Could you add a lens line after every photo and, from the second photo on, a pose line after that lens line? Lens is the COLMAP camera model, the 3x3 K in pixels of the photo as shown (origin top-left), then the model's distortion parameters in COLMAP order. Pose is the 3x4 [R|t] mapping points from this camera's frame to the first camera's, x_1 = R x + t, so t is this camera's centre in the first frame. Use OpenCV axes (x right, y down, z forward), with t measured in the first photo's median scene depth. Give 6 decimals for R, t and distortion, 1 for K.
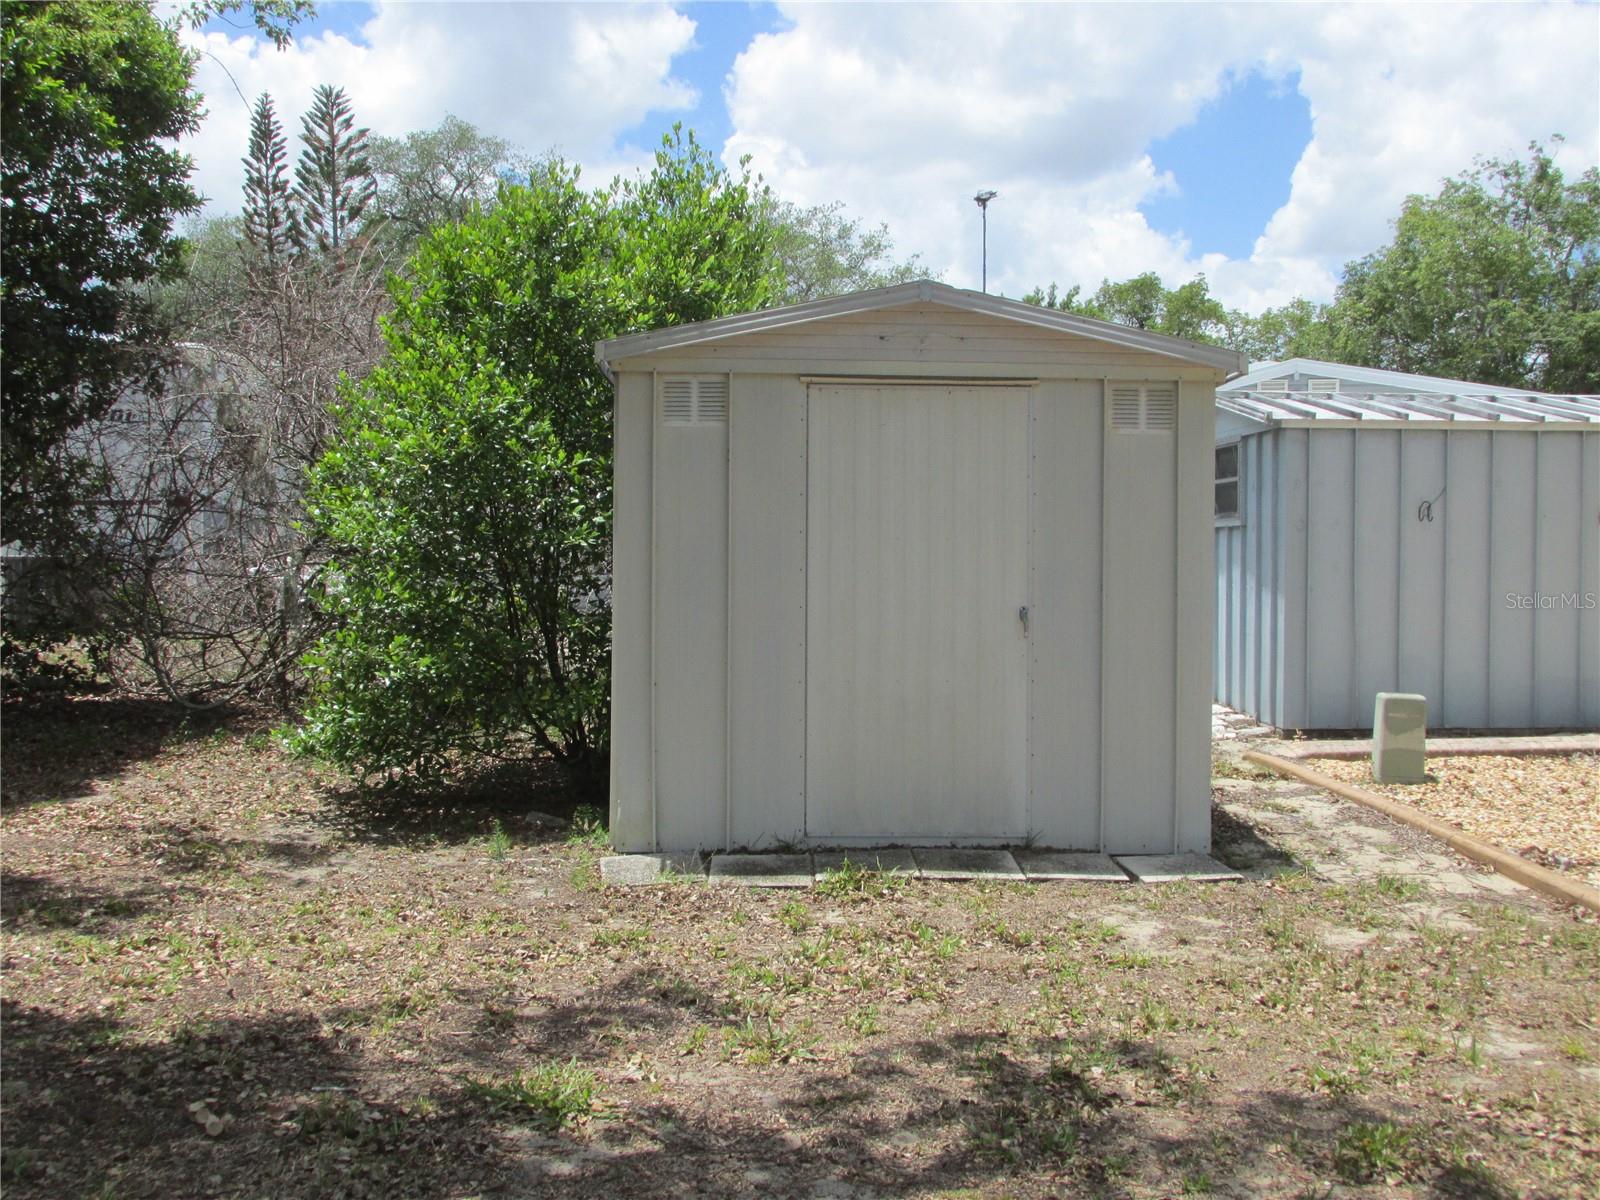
lens RADIAL K [[1625.9, 0, 789.5], [0, 1625.9, 595.1], [0, 0, 1]] dist [-0.048636, 0.000000]
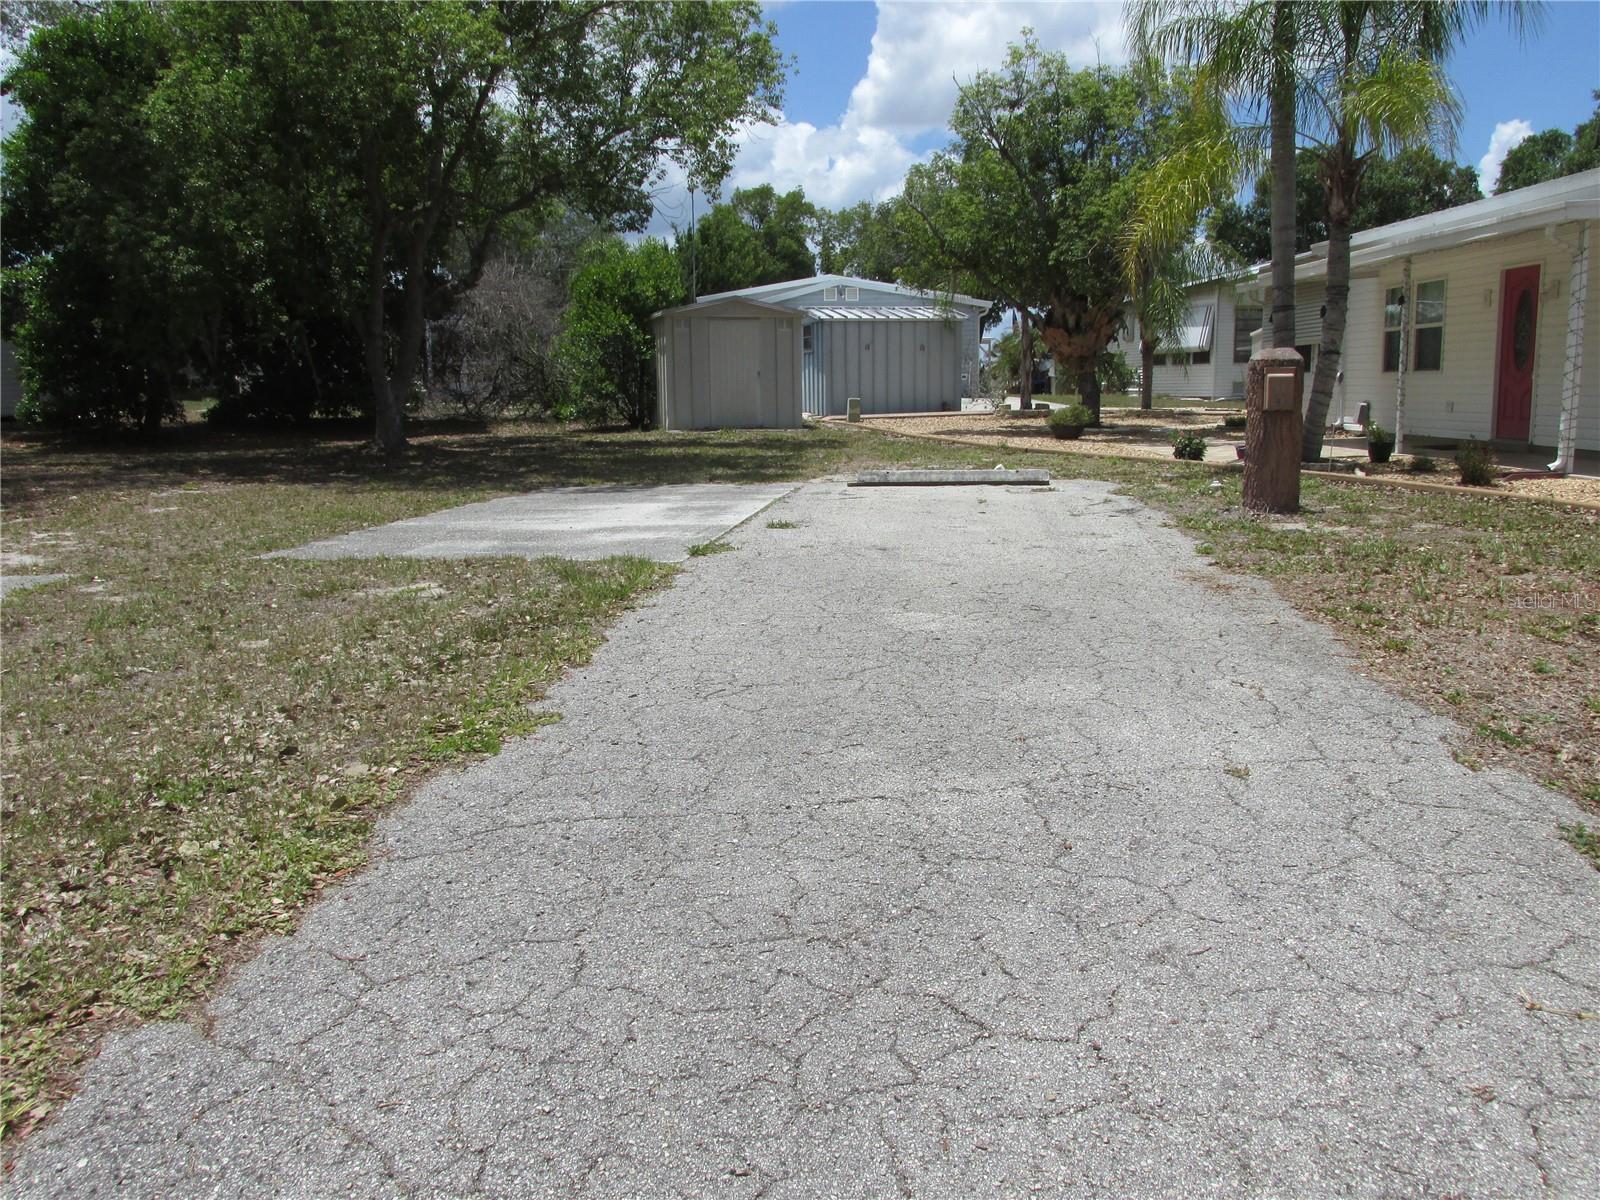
lens RADIAL K [[1361.9, 0, 800.1], [0, 1361.9, 593.3], [0, 0, 1]] dist [-0.023914, 0.004160]
pose [[0.969947, -0.052864, 0.237506, -0.407300], [0.021920, 0.991129, 0.131085, 0.076505], [-0.242328, -0.121940, 0.962501, -1.639778]]
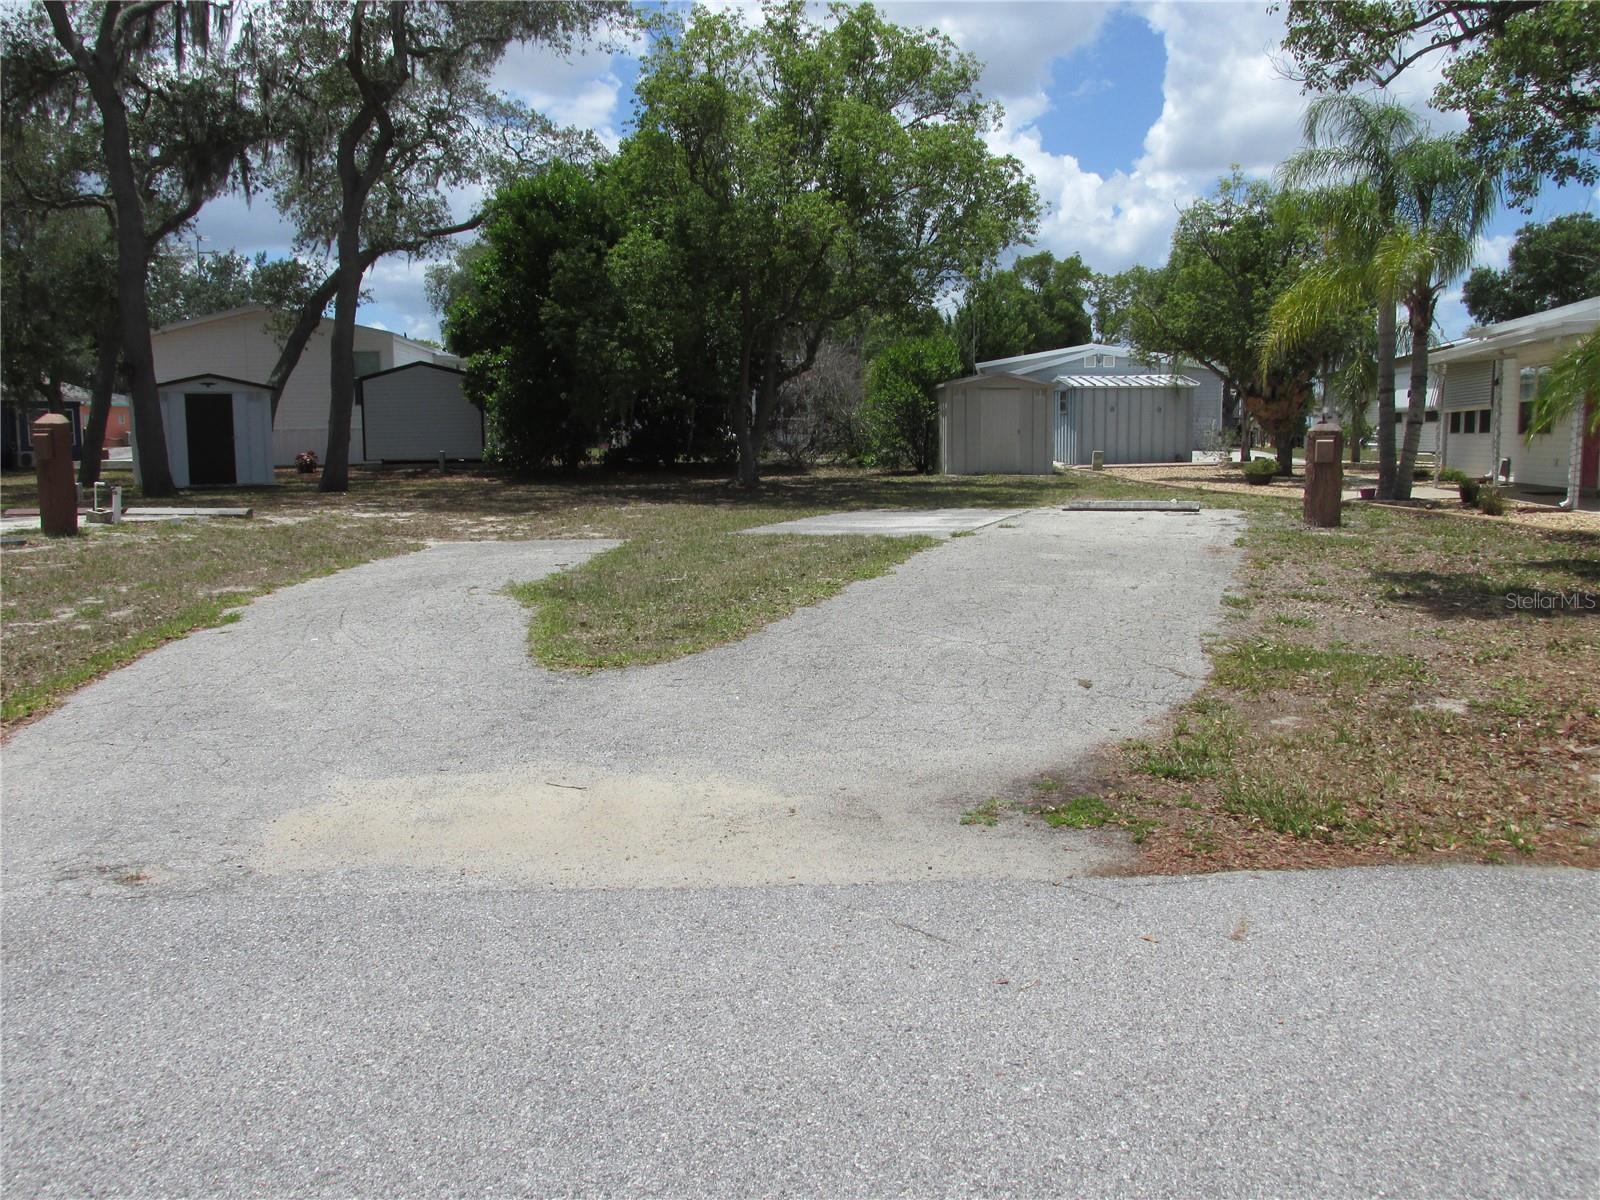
lens RADIAL K [[1361.9, 0, 801.9], [0, 1361.9, 587.4], [0, 0, 1]] dist [-0.023914, 0.004160]
pose [[0.999093, -0.016322, 0.039318, -0.497338], [0.012813, 0.996046, 0.087911, 0.079479], [-0.040597, -0.087328, 0.995352, -2.298971]]
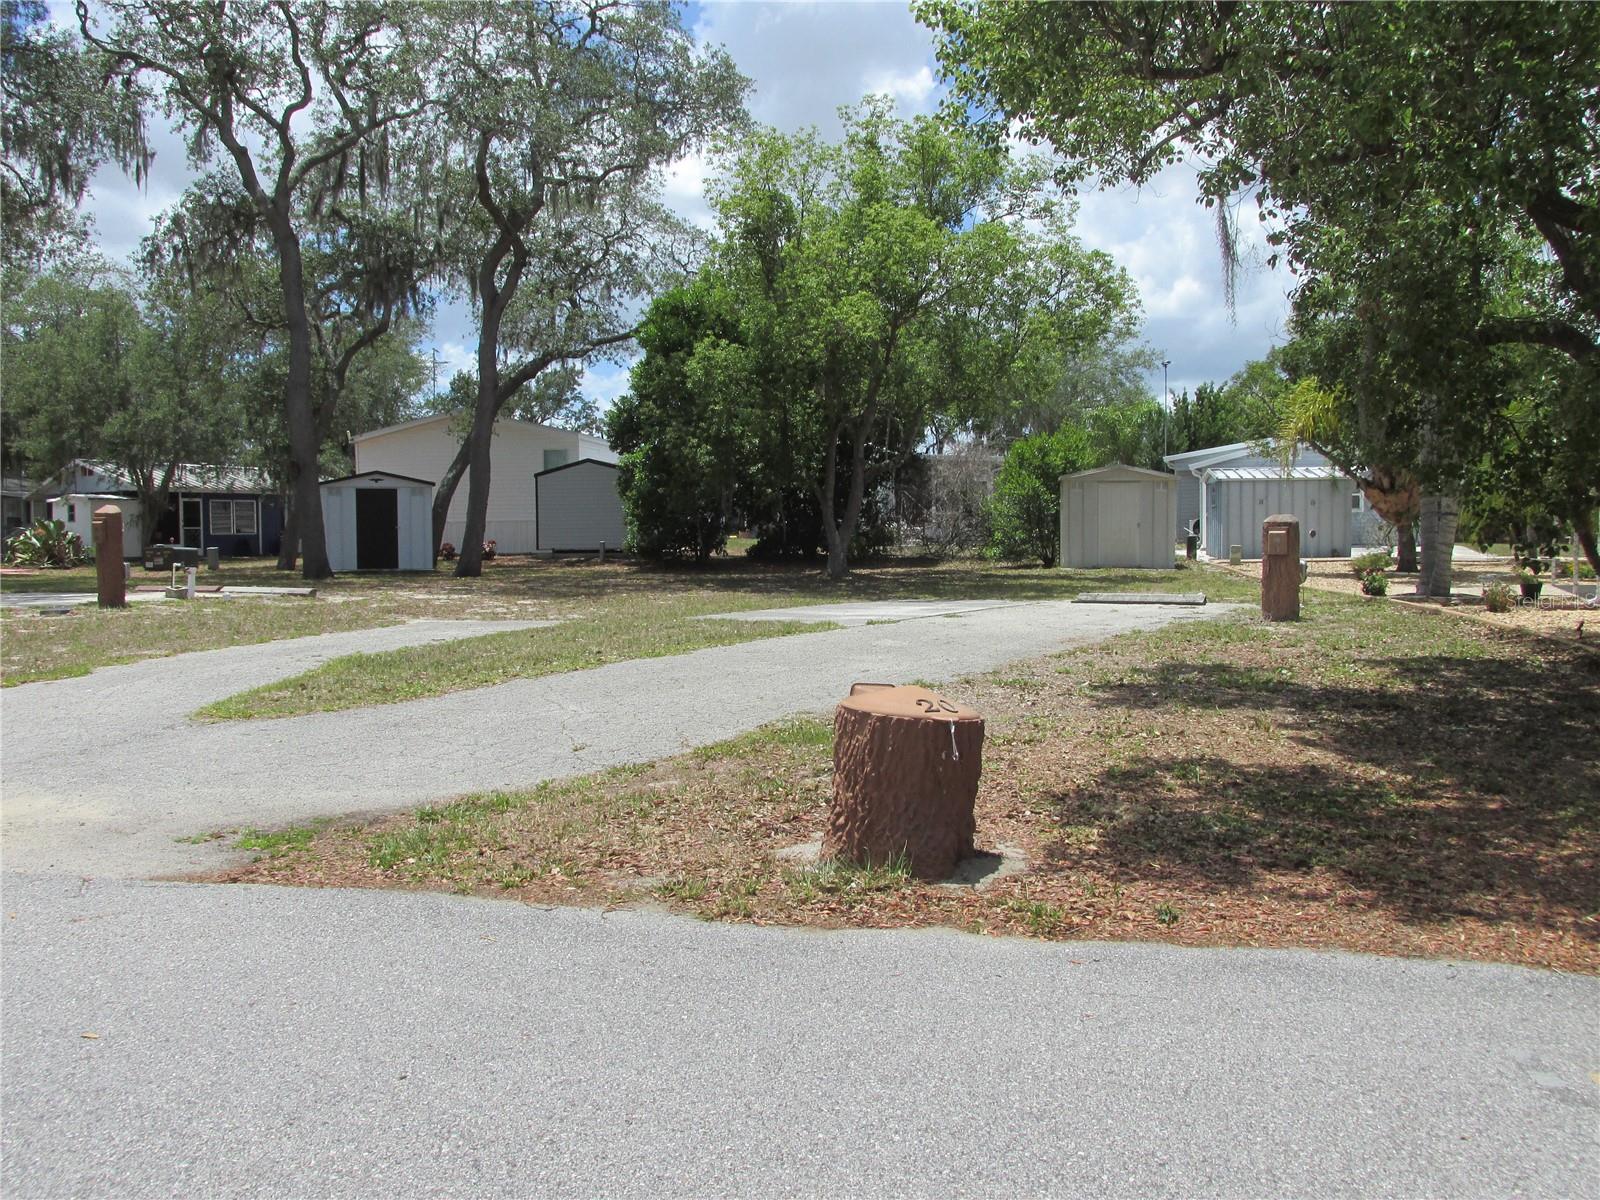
lens RADIAL K [[1361.9, 0, 804.5], [0, 1361.9, 583.6], [0, 0, 1]] dist [-0.023914, 0.004160]
pose [[0.983536, -0.001405, -0.180706, -0.085681], [0.004112, 0.999885, 0.014607, 0.088689], [0.180665, -0.015109, 0.983429, -2.339797]]
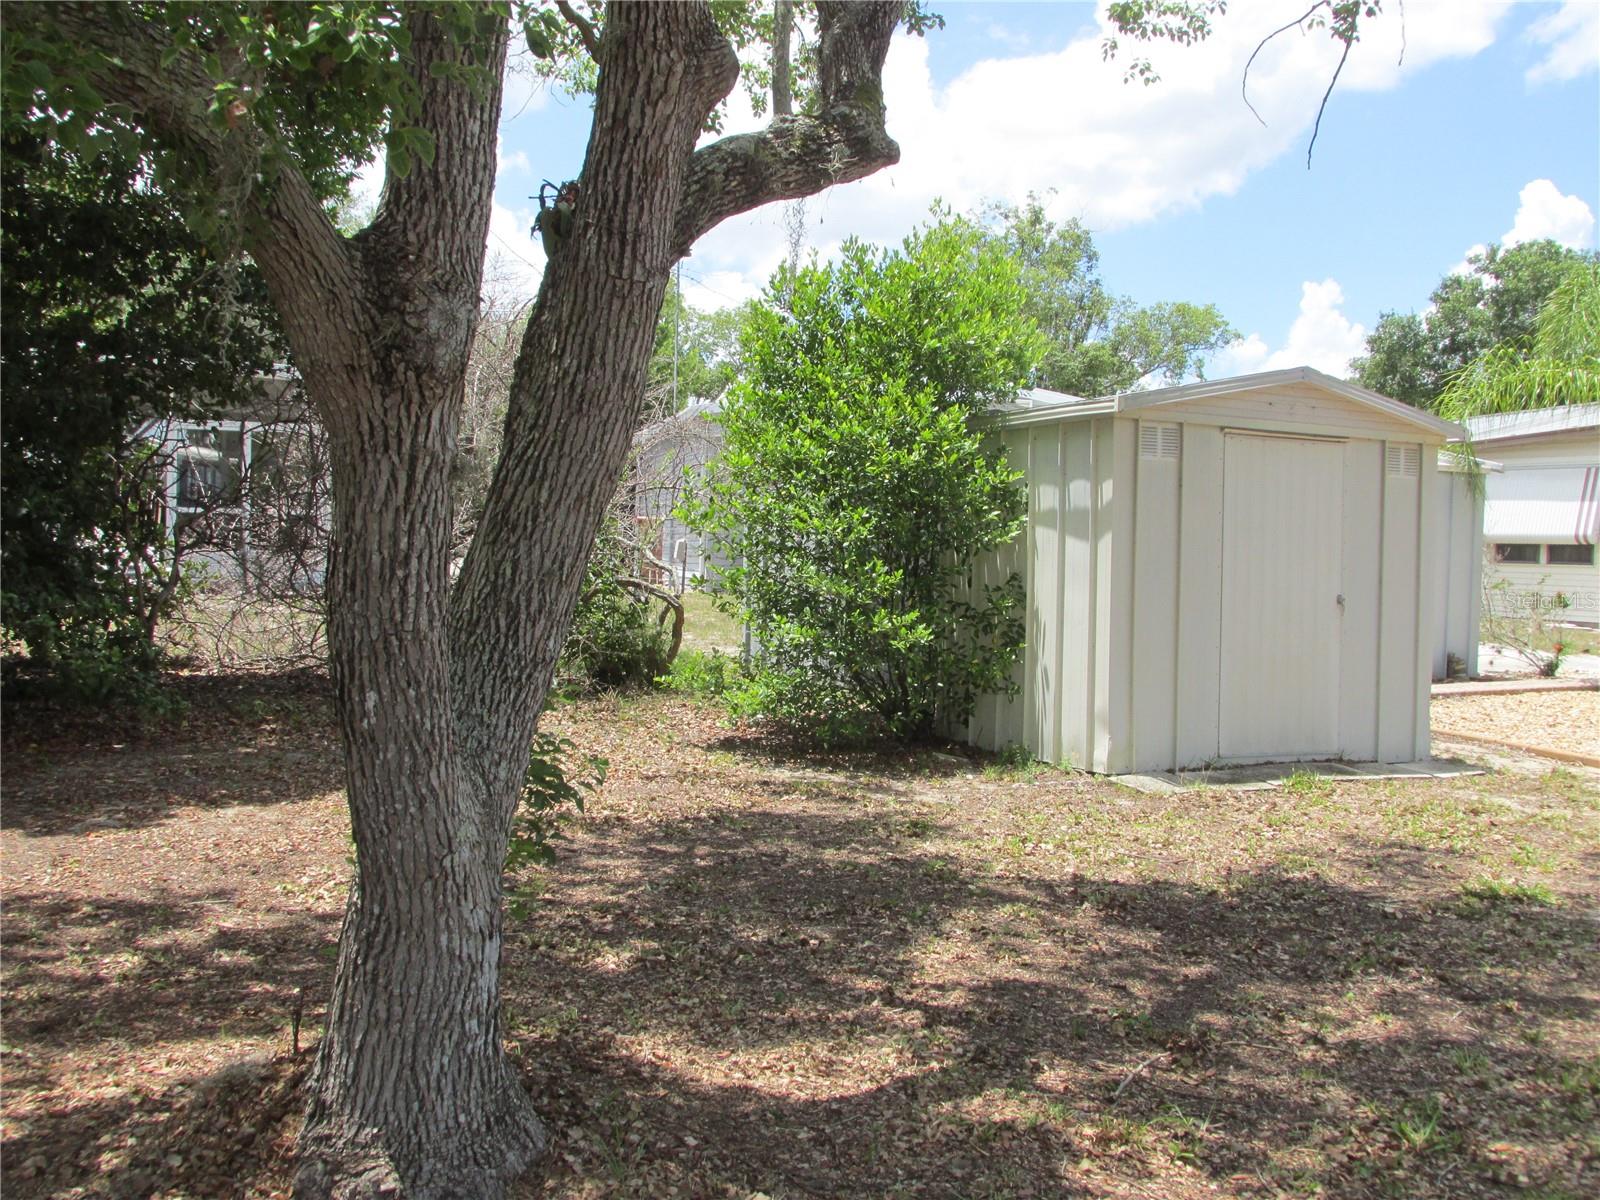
lens RADIAL K [[1625.9, 0, 805.5], [0, 1625.9, 602.5], [0, 0, 1]] dist [-0.048636, 0.000000]
pose [[0.915960, 0.007976, 0.401190, -0.558770], [-0.016346, 0.999714, 0.017443, -0.002096], [-0.400936, -0.022535, 0.915829, -0.083954]]
